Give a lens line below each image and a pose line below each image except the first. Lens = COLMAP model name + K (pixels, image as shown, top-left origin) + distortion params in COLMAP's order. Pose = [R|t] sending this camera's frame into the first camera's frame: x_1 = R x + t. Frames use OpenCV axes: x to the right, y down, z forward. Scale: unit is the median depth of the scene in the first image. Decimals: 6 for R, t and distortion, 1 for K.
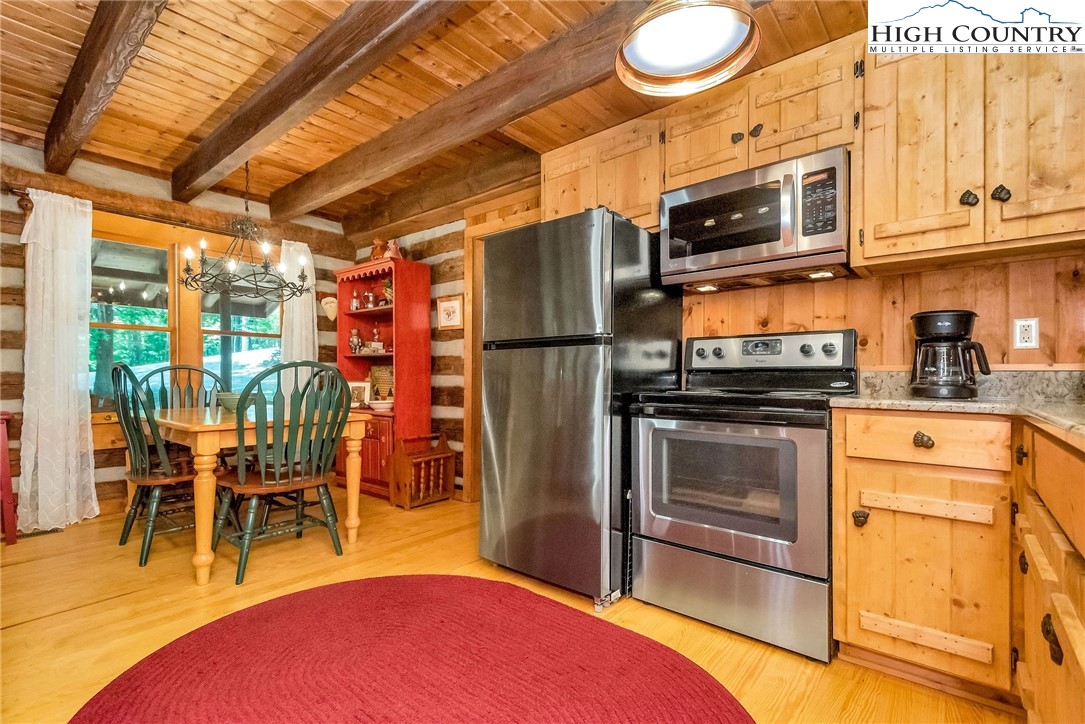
lens RADIAL K [[491.4, 0, 549.0], [0, 491.4, 374.6], [0, 0, 1]] dist [0.024228, -0.009830]
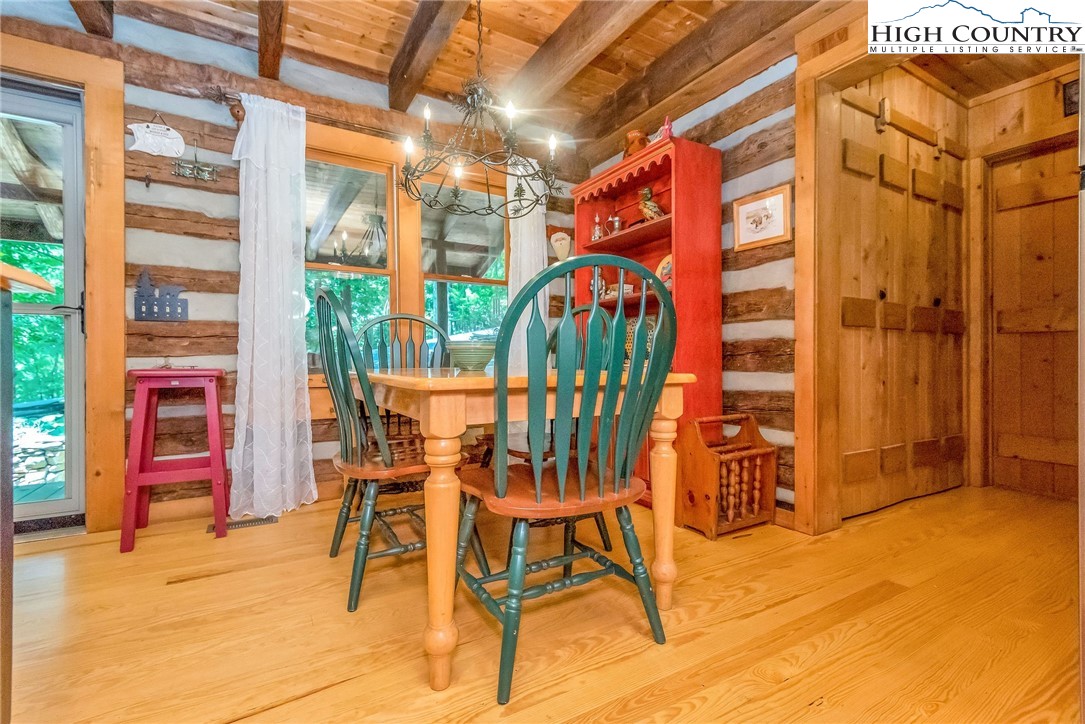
lens RADIAL K [[491.4, 0, 543.7], [0, 491.4, 364.4], [0, 0, 1]] dist [0.024228, -0.009830]
pose [[0.938125, -0.001746, -0.346294, -0.269848], [0.005932, 0.999922, 0.011028, 0.052630], [0.346247, -0.012400, 0.938061, 0.361264]]
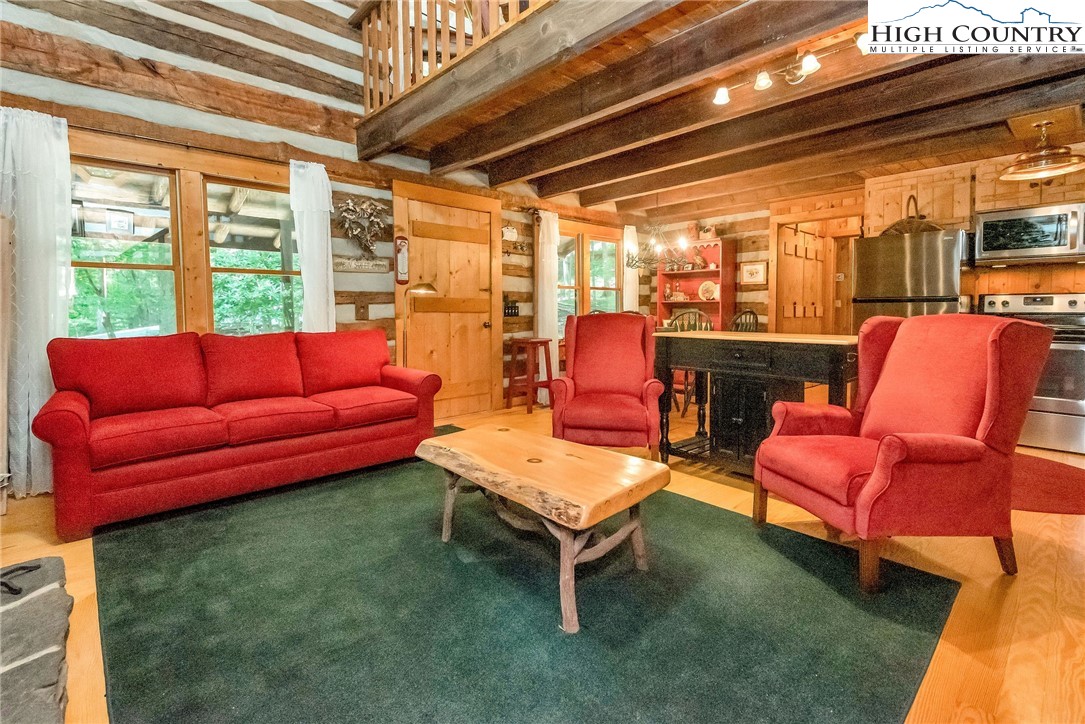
lens RADIAL K [[491.4, 0, 549.1], [0, 491.4, 350.3], [0, 0, 1]] dist [0.024228, -0.009830]
pose [[0.990688, 0.005212, -0.136049, -0.682060], [0.006648, 0.996223, 0.086573, -0.028526], [0.135987, -0.086671, 0.986912, -0.656332]]
